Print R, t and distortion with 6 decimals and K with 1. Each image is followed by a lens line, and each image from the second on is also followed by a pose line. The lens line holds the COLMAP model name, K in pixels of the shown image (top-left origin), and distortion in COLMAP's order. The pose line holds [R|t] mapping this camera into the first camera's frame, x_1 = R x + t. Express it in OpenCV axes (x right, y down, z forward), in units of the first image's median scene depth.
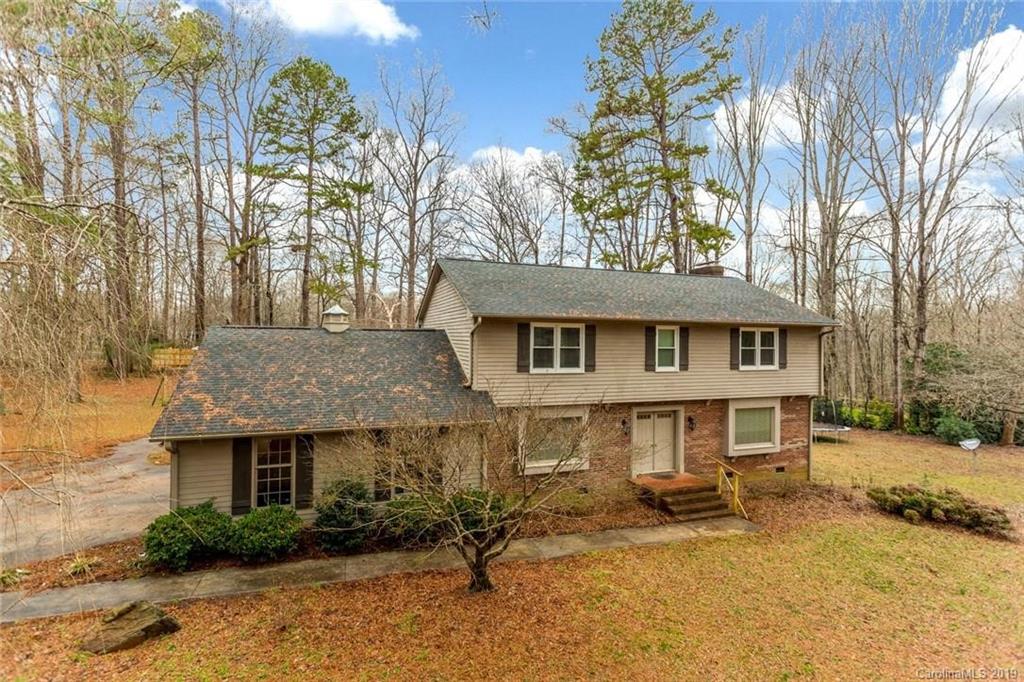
lens RADIAL K [[486.0, 0, 512.0], [0, 486.0, 341.0], [0, 0, 1]] dist [0.002894, 0.001959]
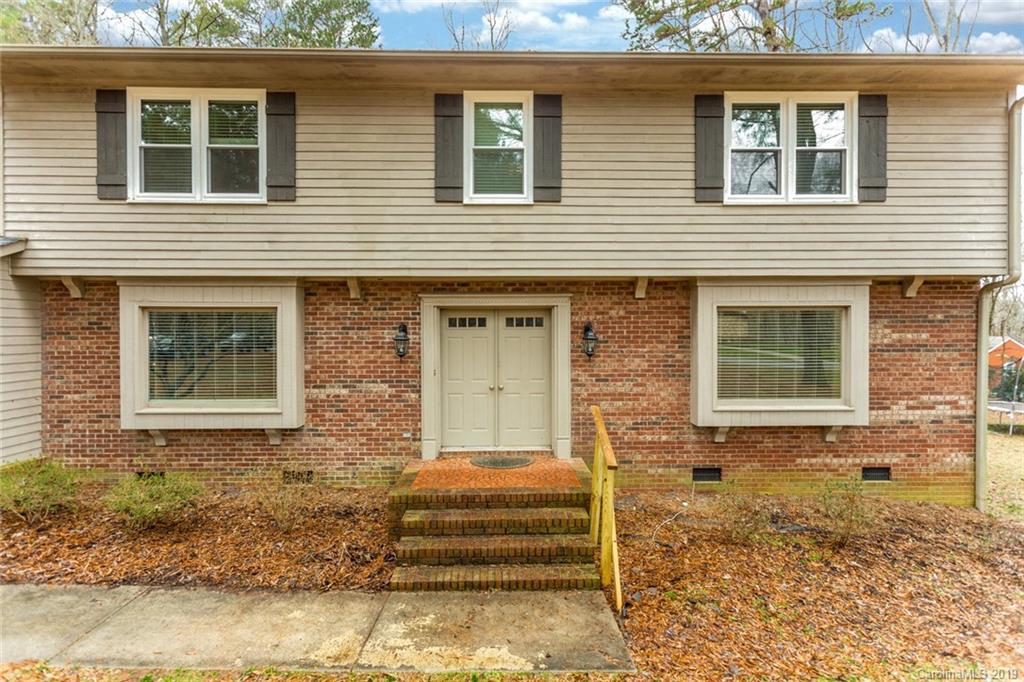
lens RADIAL K [[486.0, 0, 512.0], [0, 486.0, 341.0], [0, 0, 1]] dist [0.002894, 0.001959]
pose [[0.945418, -0.007545, -0.325773, 0.468626], [0.011824, 0.999868, 0.011157, 0.175957], [0.325646, -0.014400, 0.945382, 0.627137]]
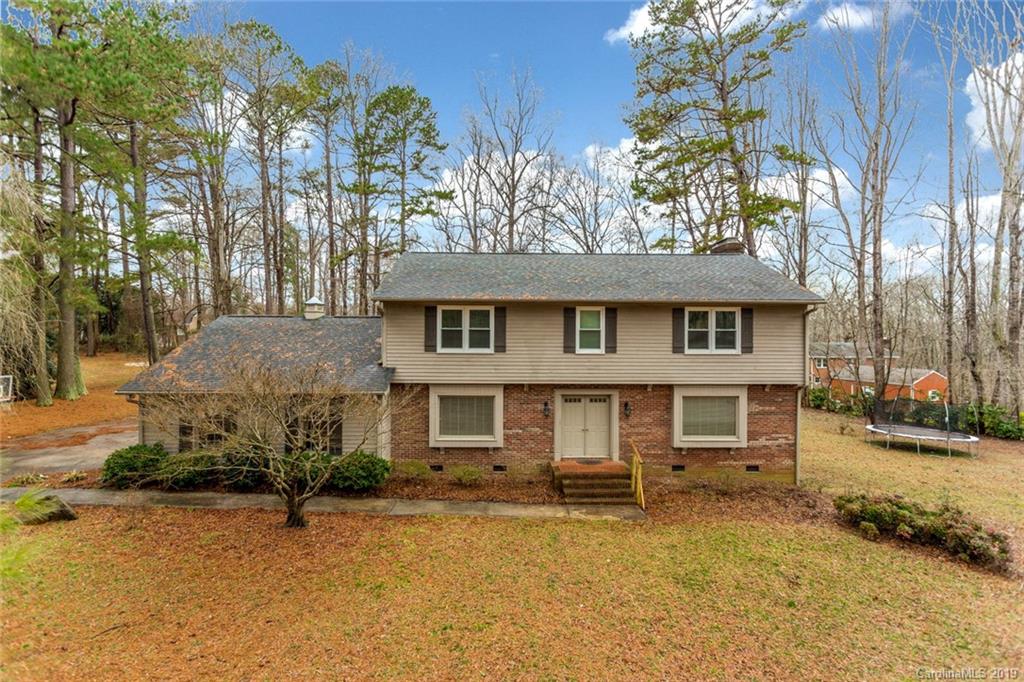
lens RADIAL K [[486.0, 0, 512.0], [0, 486.0, 341.0], [0, 0, 1]] dist [0.002894, 0.001959]
pose [[0.945851, -0.003918, -0.324578, 0.494092], [0.004513, 0.999989, 0.001082, 0.036365], [0.324570, -0.002489, 0.945858, 0.031547]]
